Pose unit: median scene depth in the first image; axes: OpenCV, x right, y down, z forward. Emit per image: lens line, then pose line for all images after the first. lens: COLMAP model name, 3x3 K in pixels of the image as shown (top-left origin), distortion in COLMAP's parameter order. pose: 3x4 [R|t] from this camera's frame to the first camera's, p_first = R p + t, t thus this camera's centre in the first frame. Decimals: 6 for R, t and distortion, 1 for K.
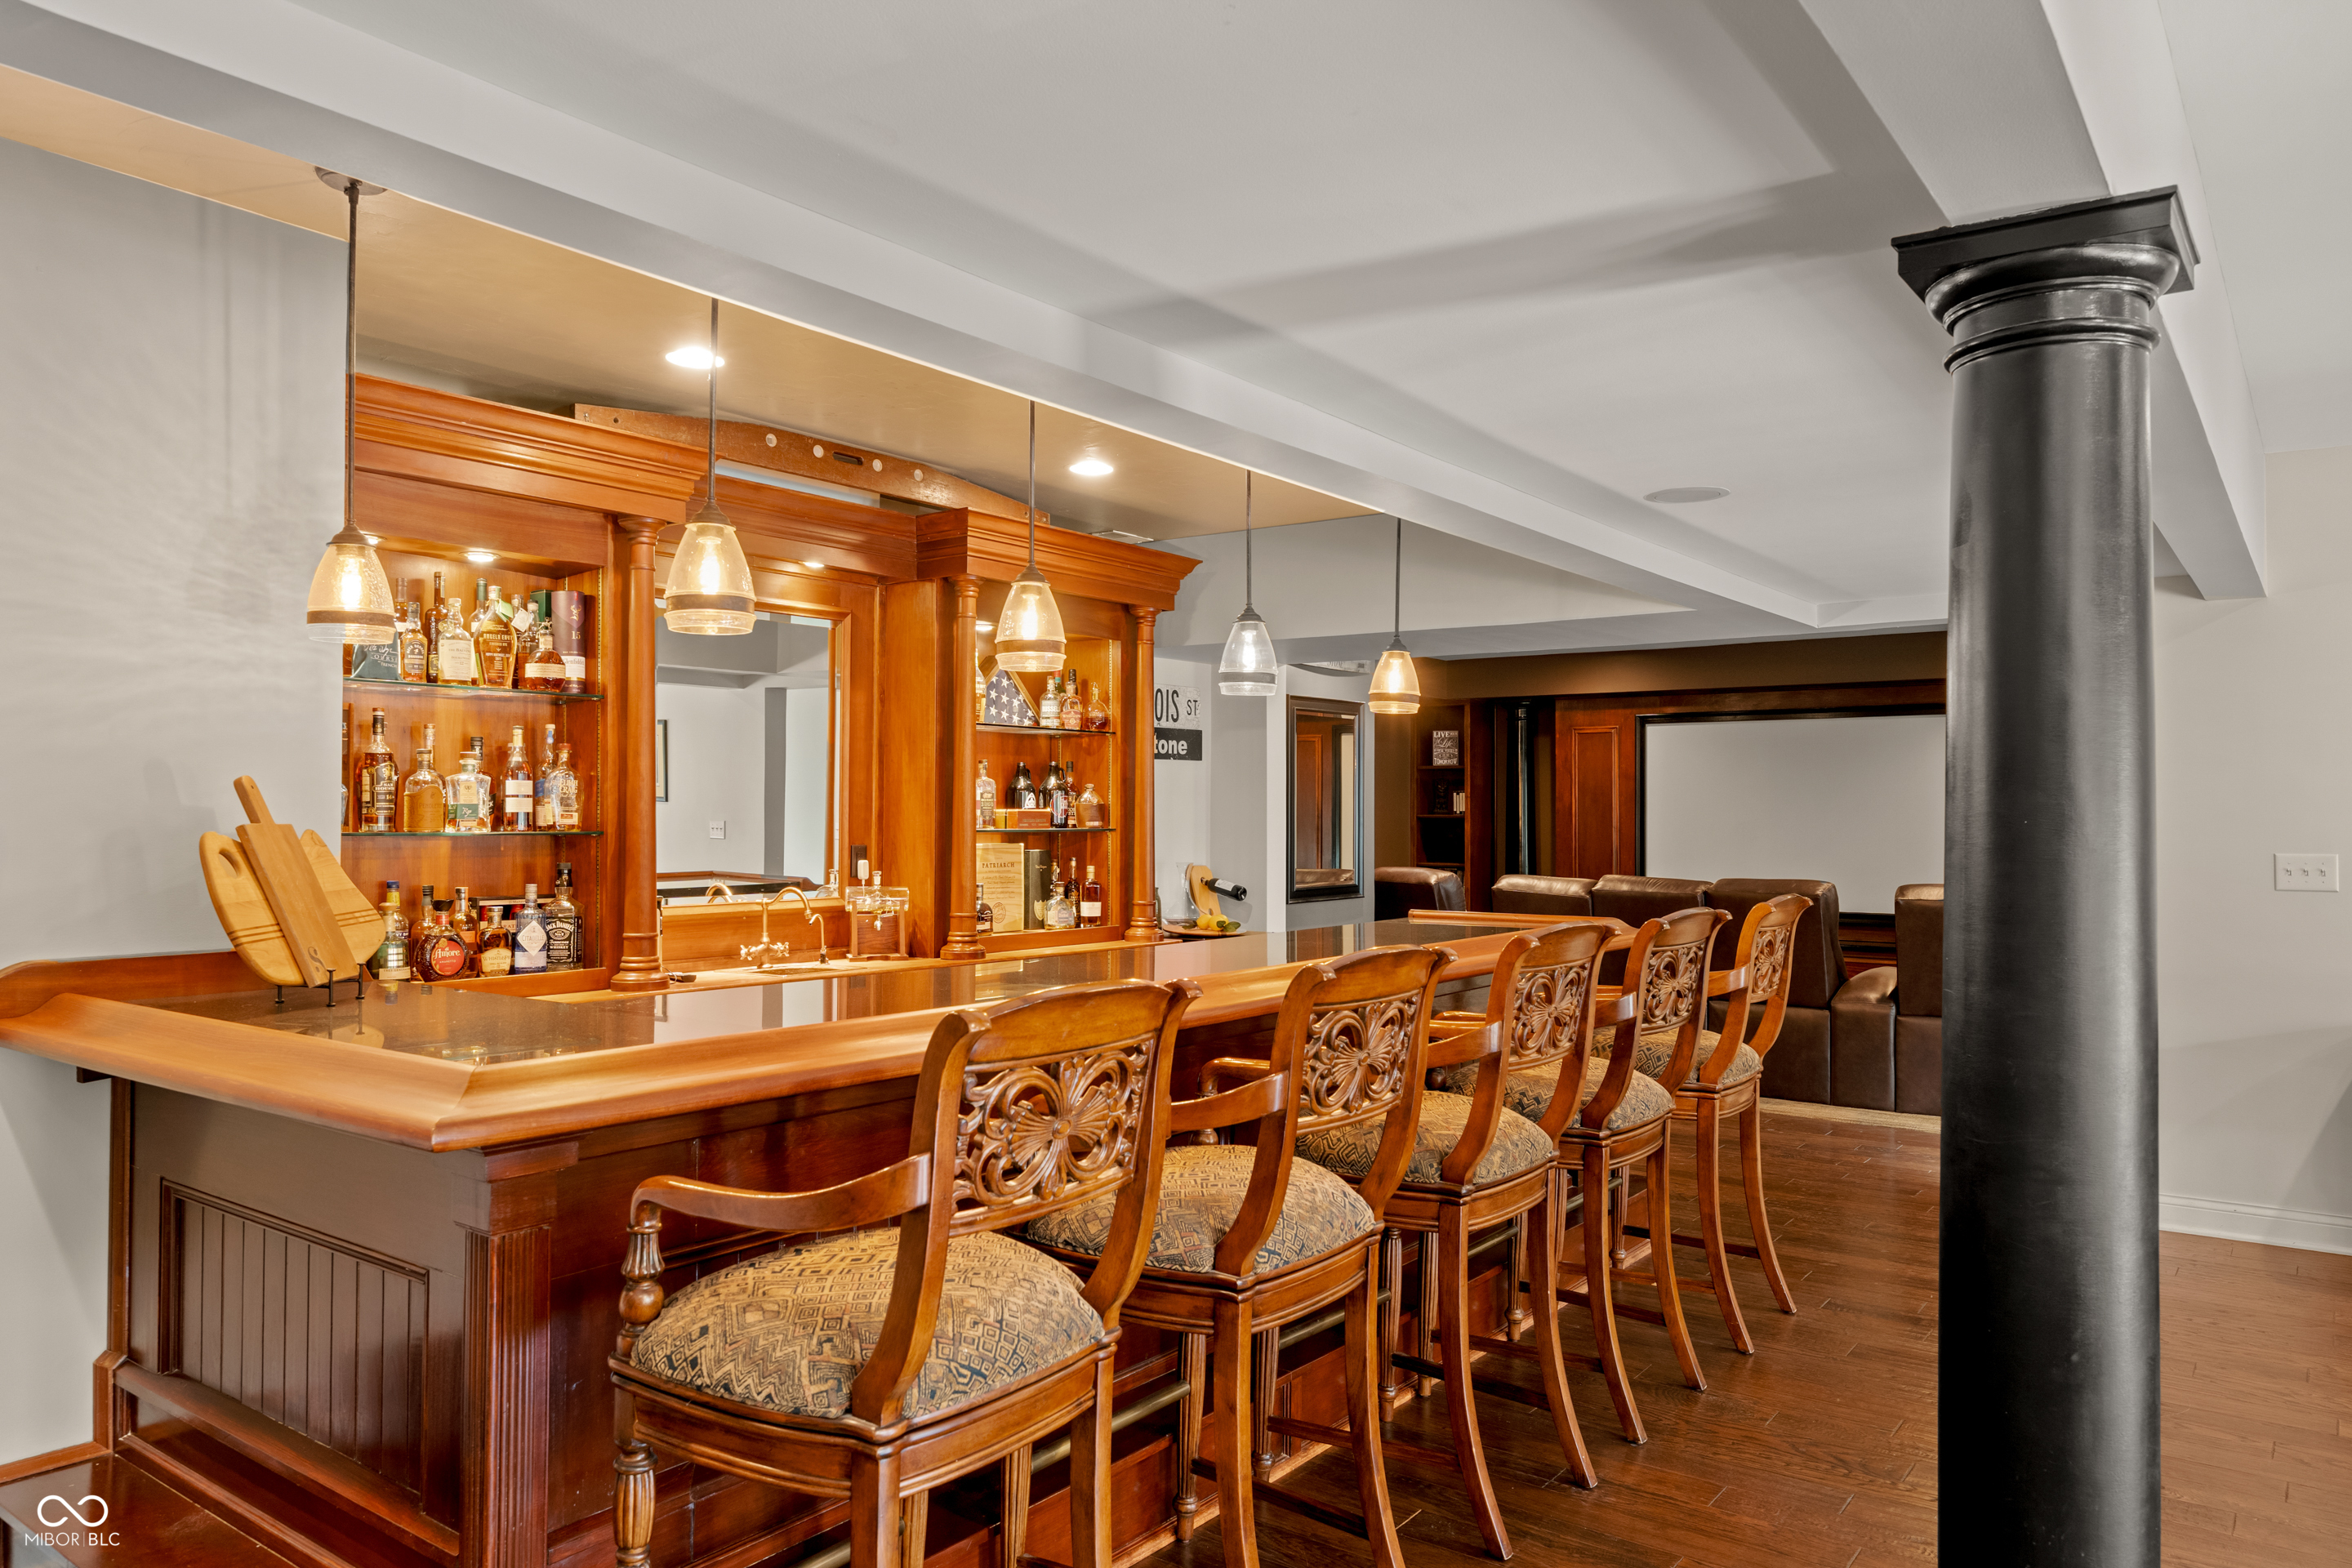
lens RADIAL K [[1592.6, 0, 1174.9], [0, 1592.6, 790.9], [0, 0, 1]] dist [0.011441, 0.000227]
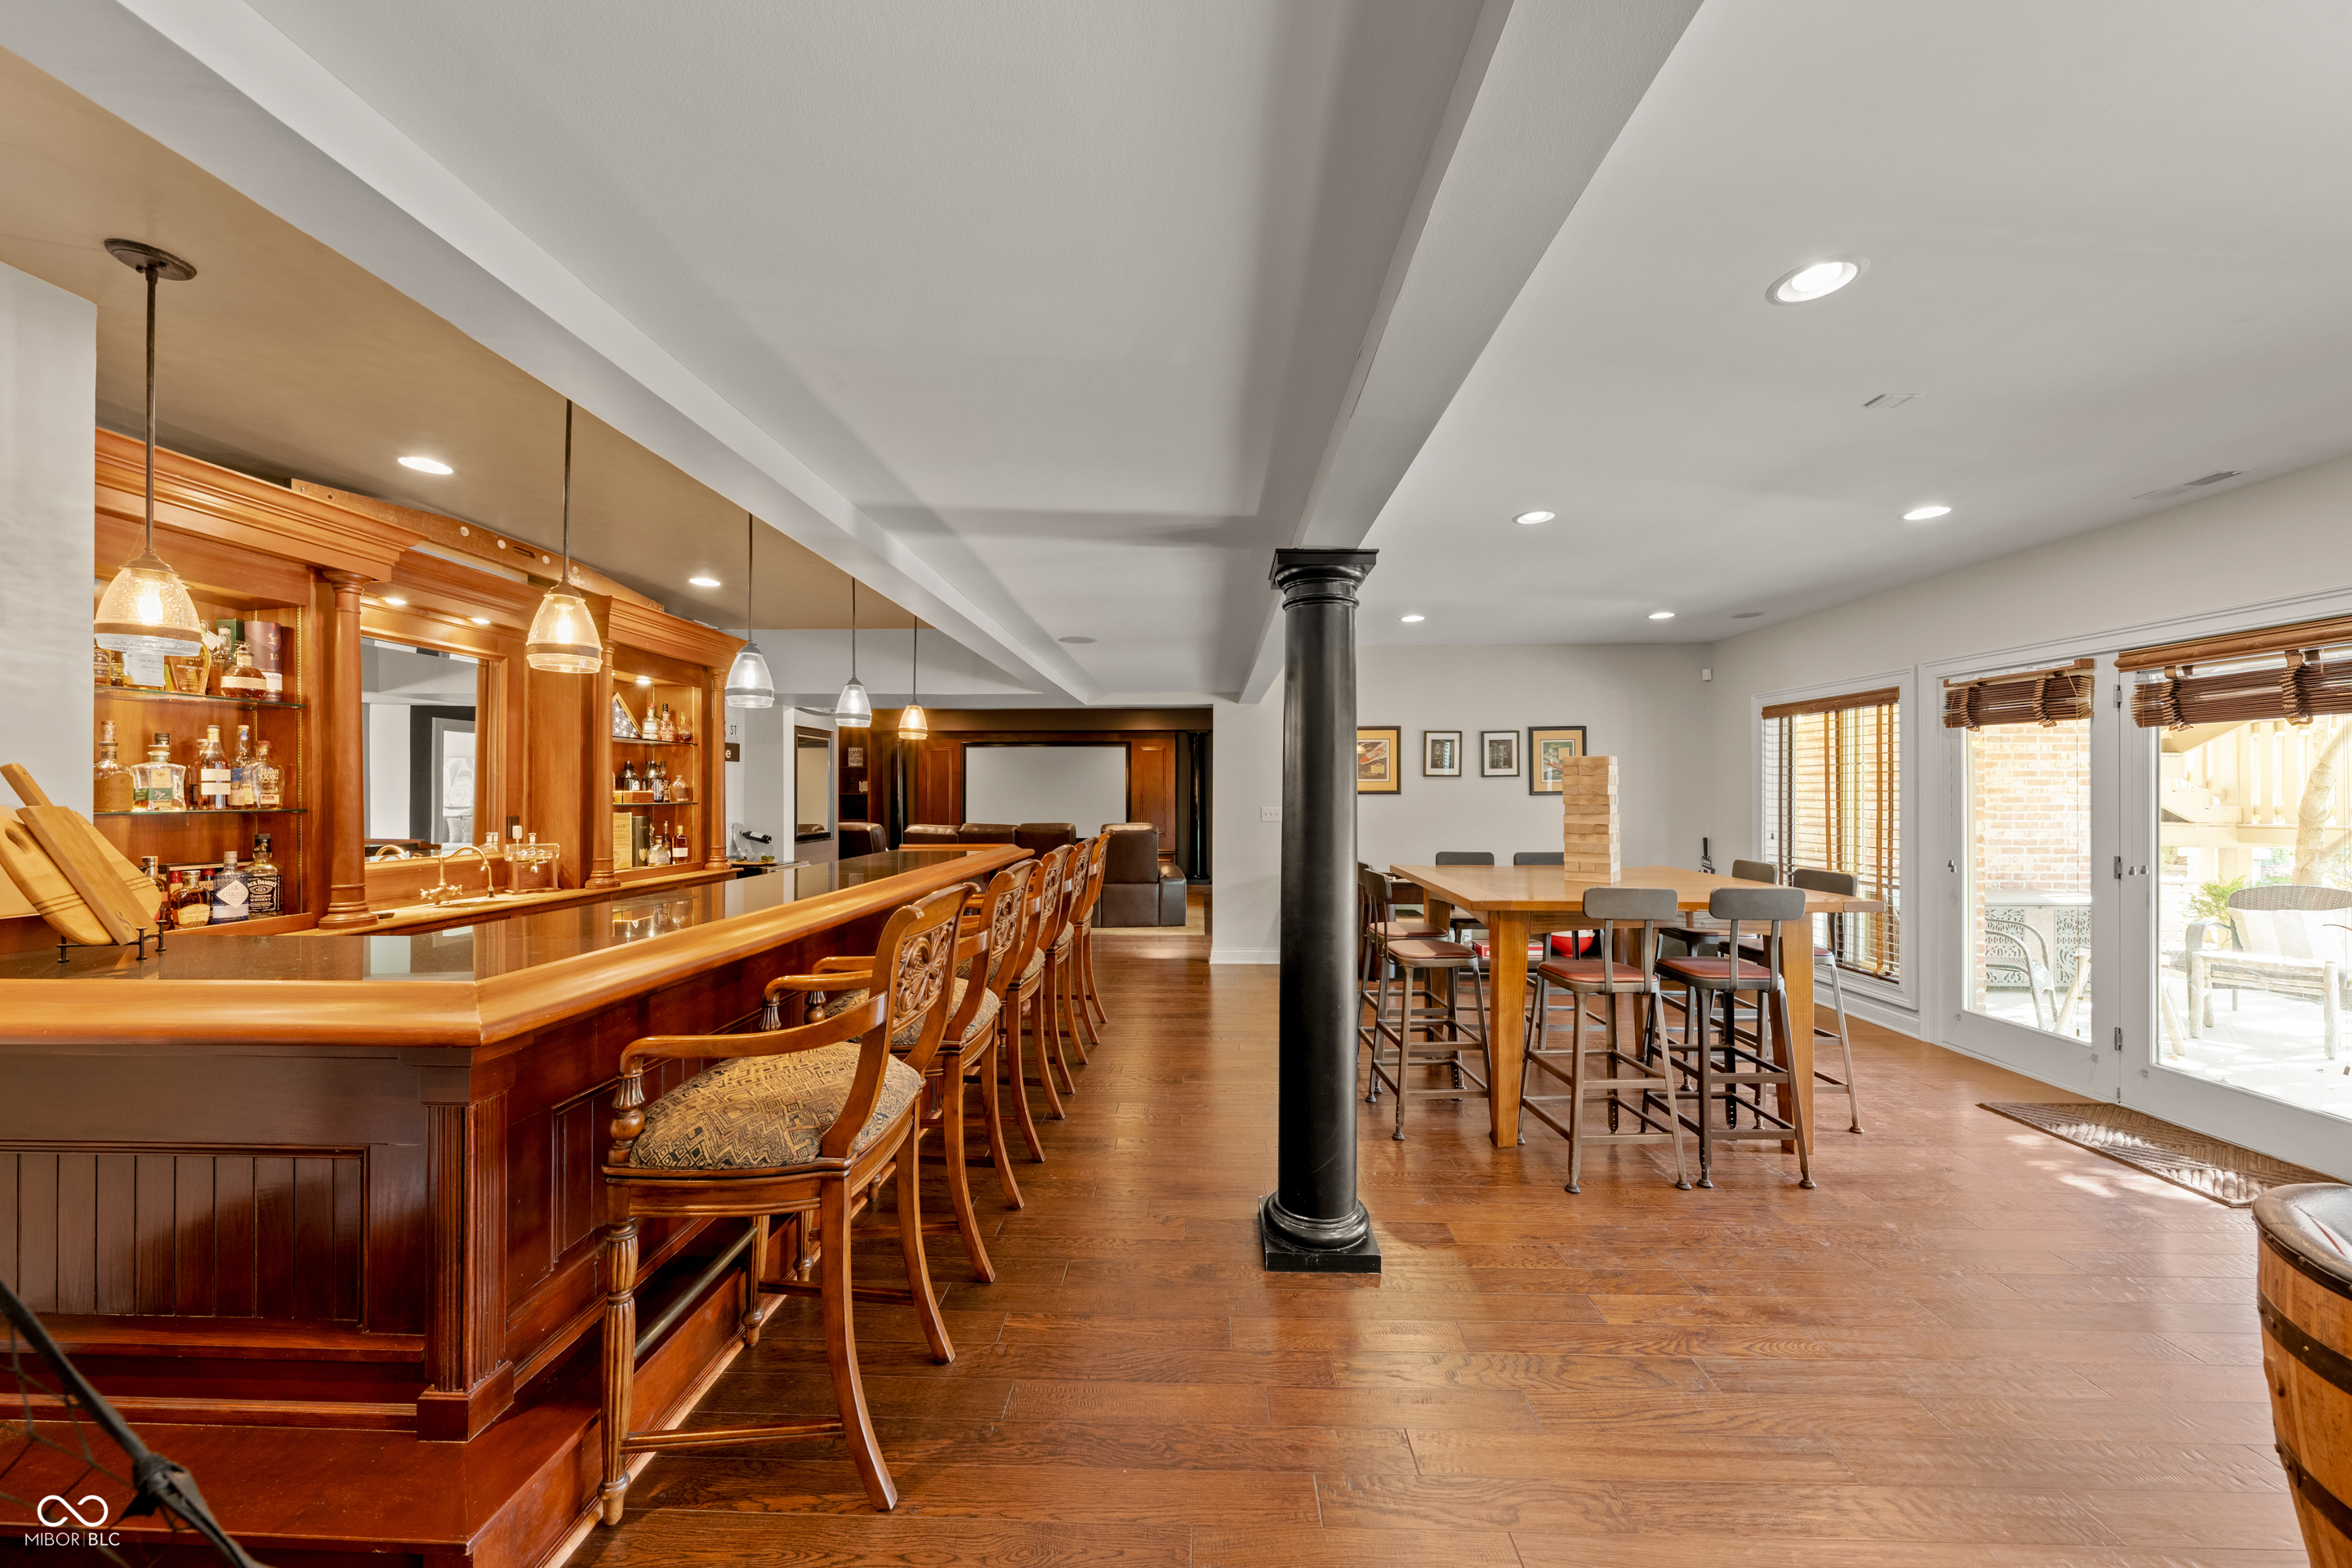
lens RADIAL K [[817.3, 0, 1175.8], [0, 817.3, 789.8], [0, 0, 1]] dist [0.002190, -0.000046]
pose [[0.818591, -0.002093, 0.574374, -0.161956], [-0.004612, 0.999937, 0.010216, -0.000426], [-0.574359, -0.011012, 0.818530, 0.040588]]
